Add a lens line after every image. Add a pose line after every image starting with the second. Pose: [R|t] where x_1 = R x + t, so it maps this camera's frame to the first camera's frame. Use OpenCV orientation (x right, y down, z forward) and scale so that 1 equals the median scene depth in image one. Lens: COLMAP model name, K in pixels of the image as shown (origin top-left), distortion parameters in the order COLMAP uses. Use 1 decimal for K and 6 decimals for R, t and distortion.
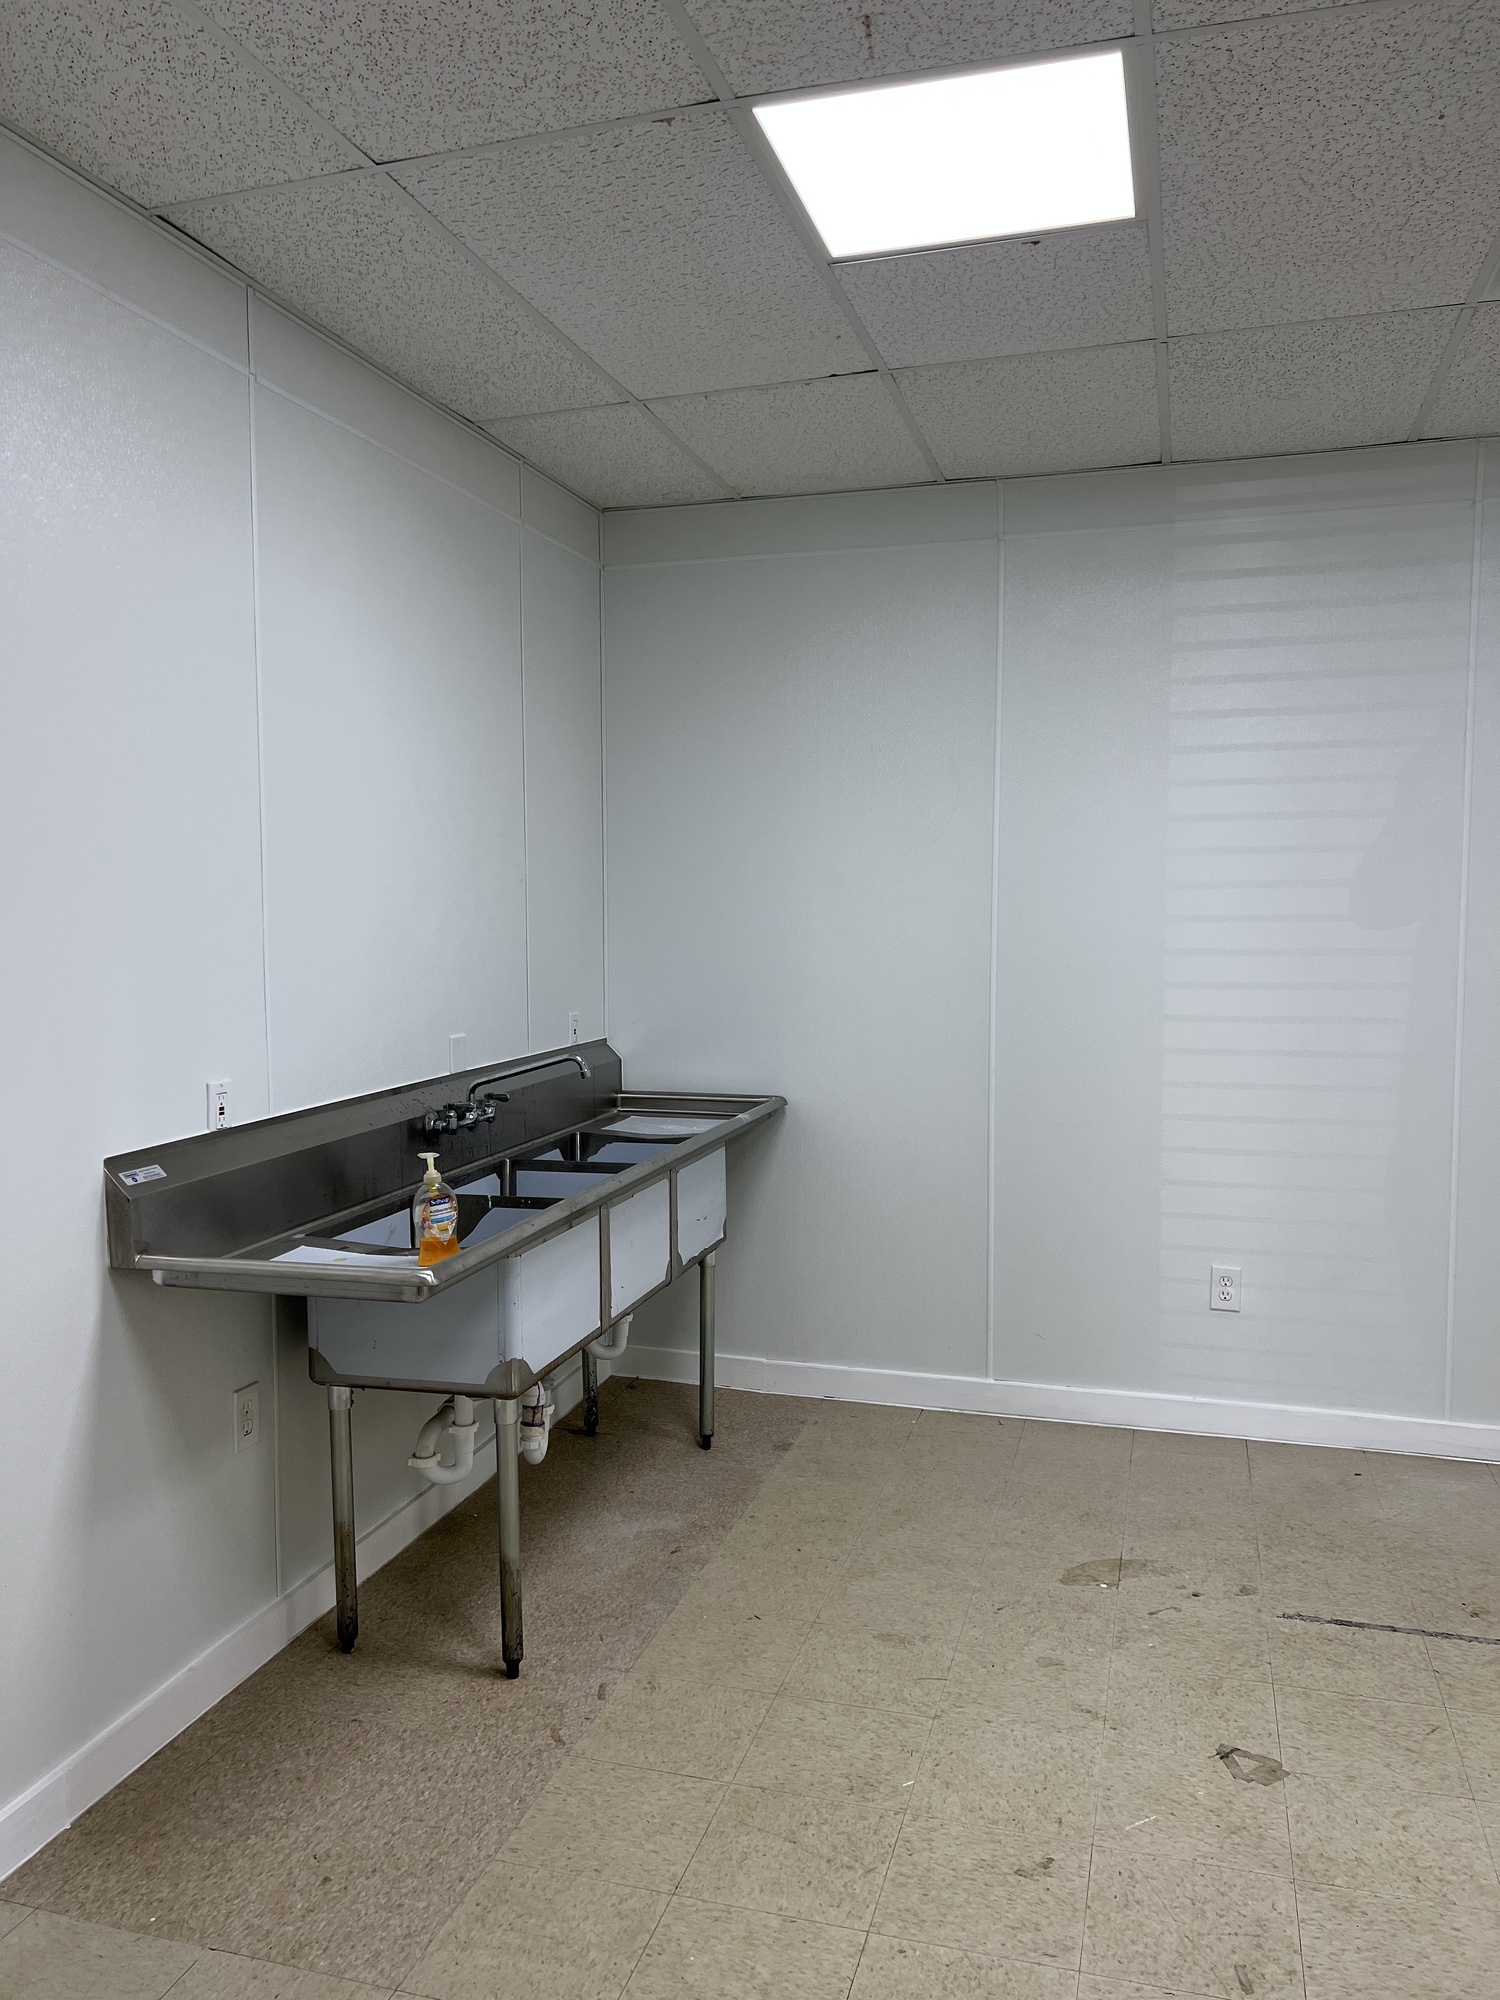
lens RADIAL K [[1514.0, 0, 746.8], [0, 1514.0, 1002.2], [0, 0, 1]] dist [0.047009, -0.053564]
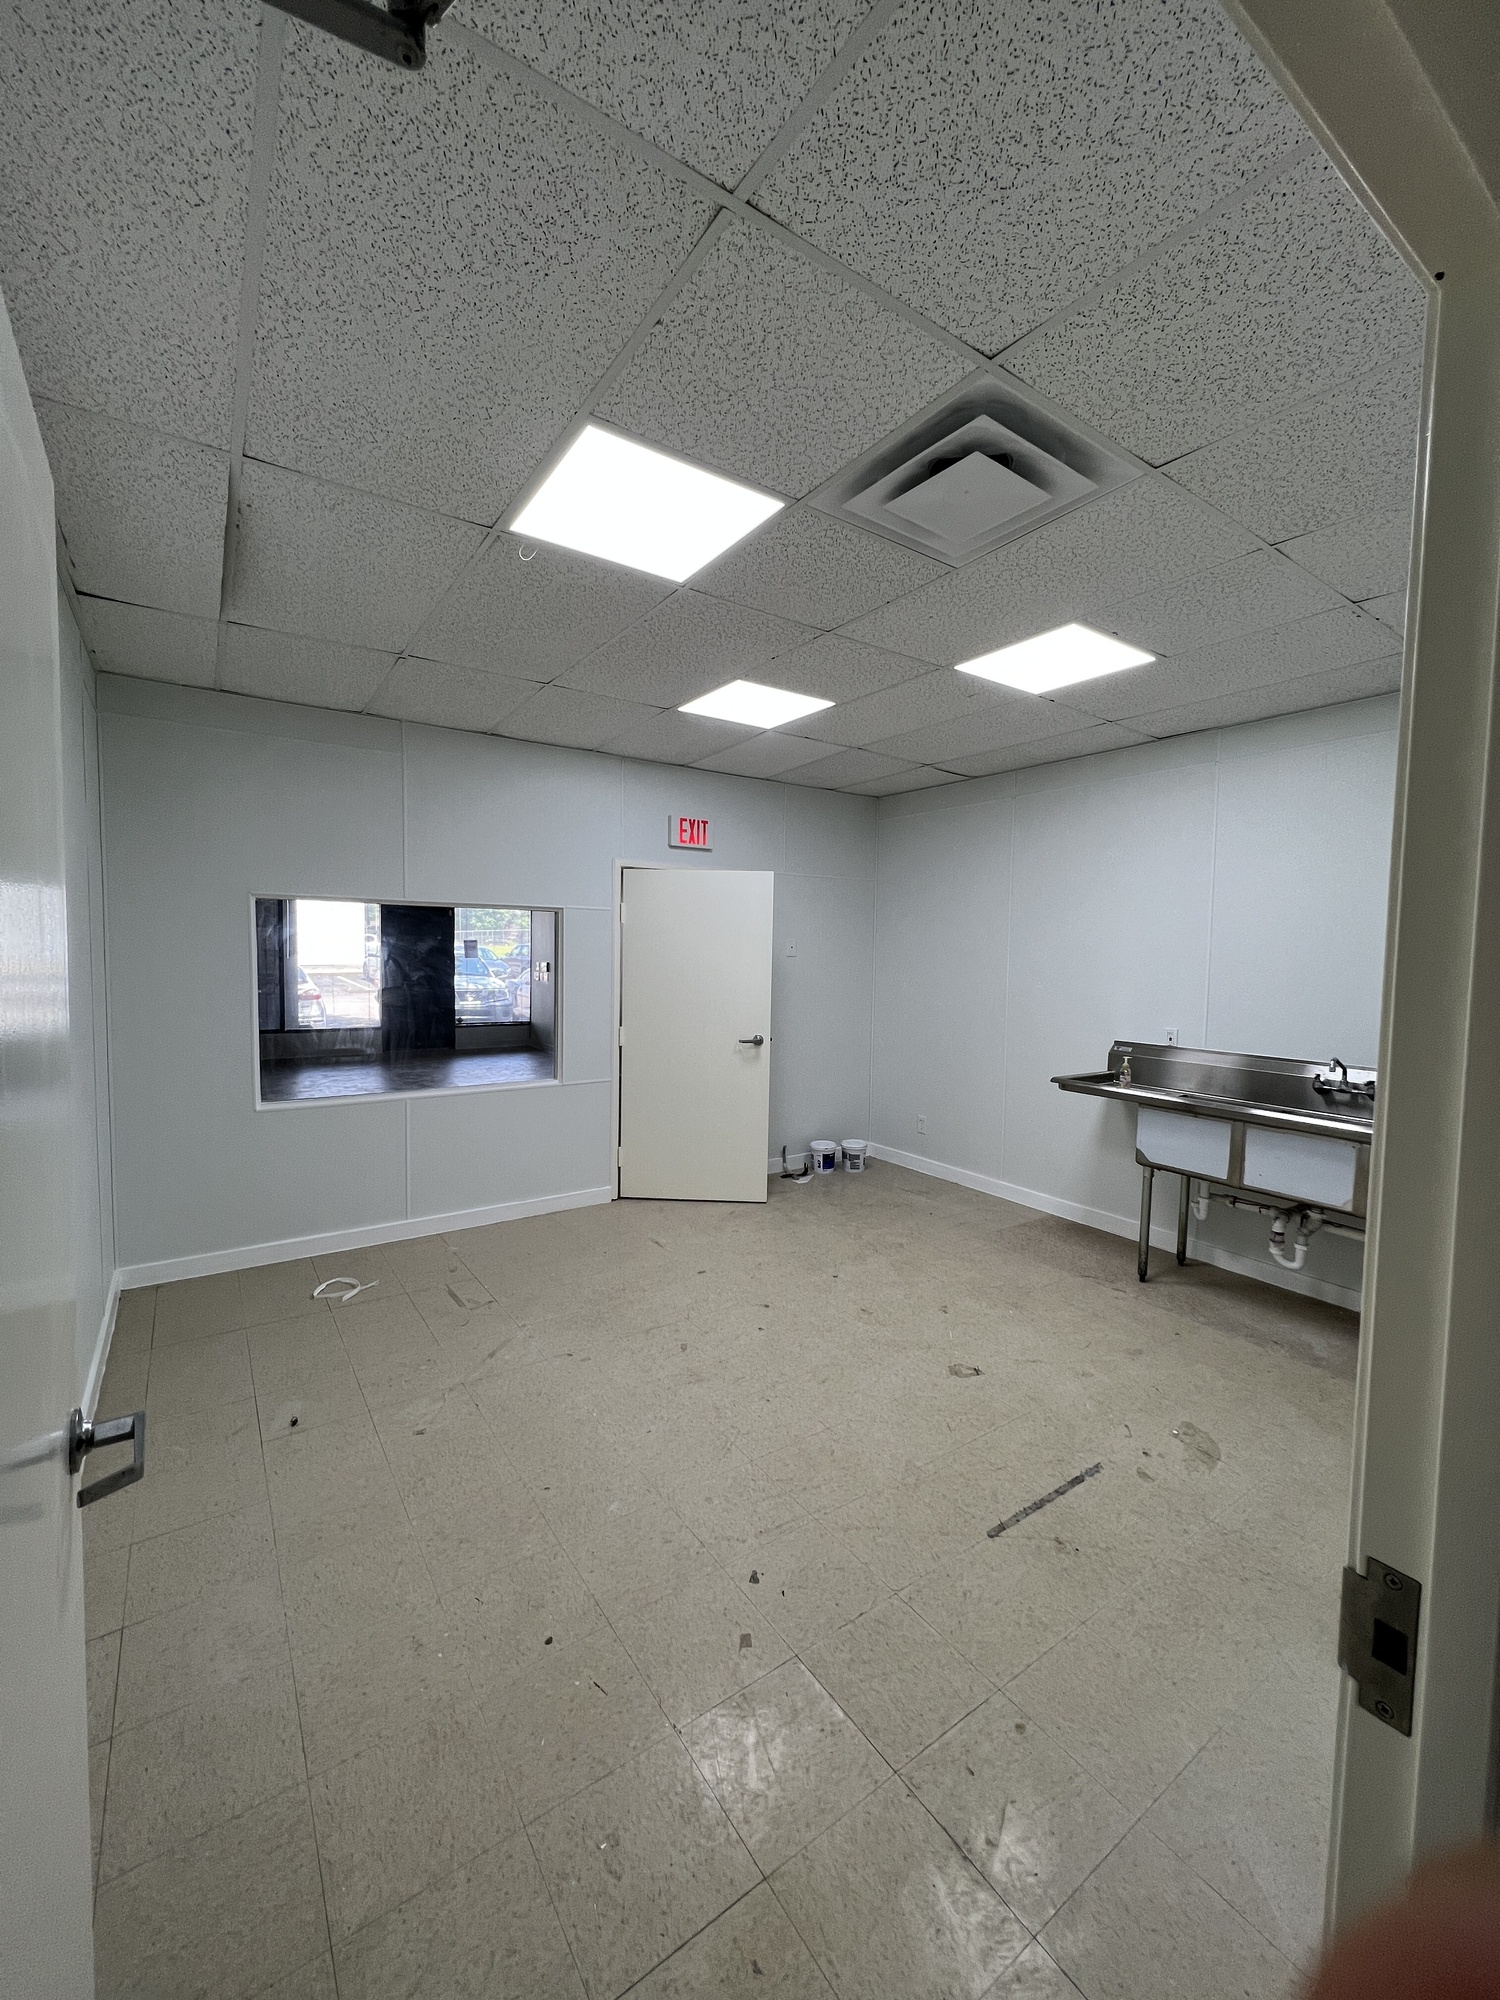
lens RADIAL K [[808.1, 0, 750.0], [0, 808.1, 998.3], [0, 0, 1]] dist [-0.002860, 0.000568]
pose [[-0.628889, 0.038834, -0.776525, 1.187306], [-0.073405, 0.991325, 0.109025, -0.099470], [0.774022, 0.125566, -0.620583, 1.216079]]
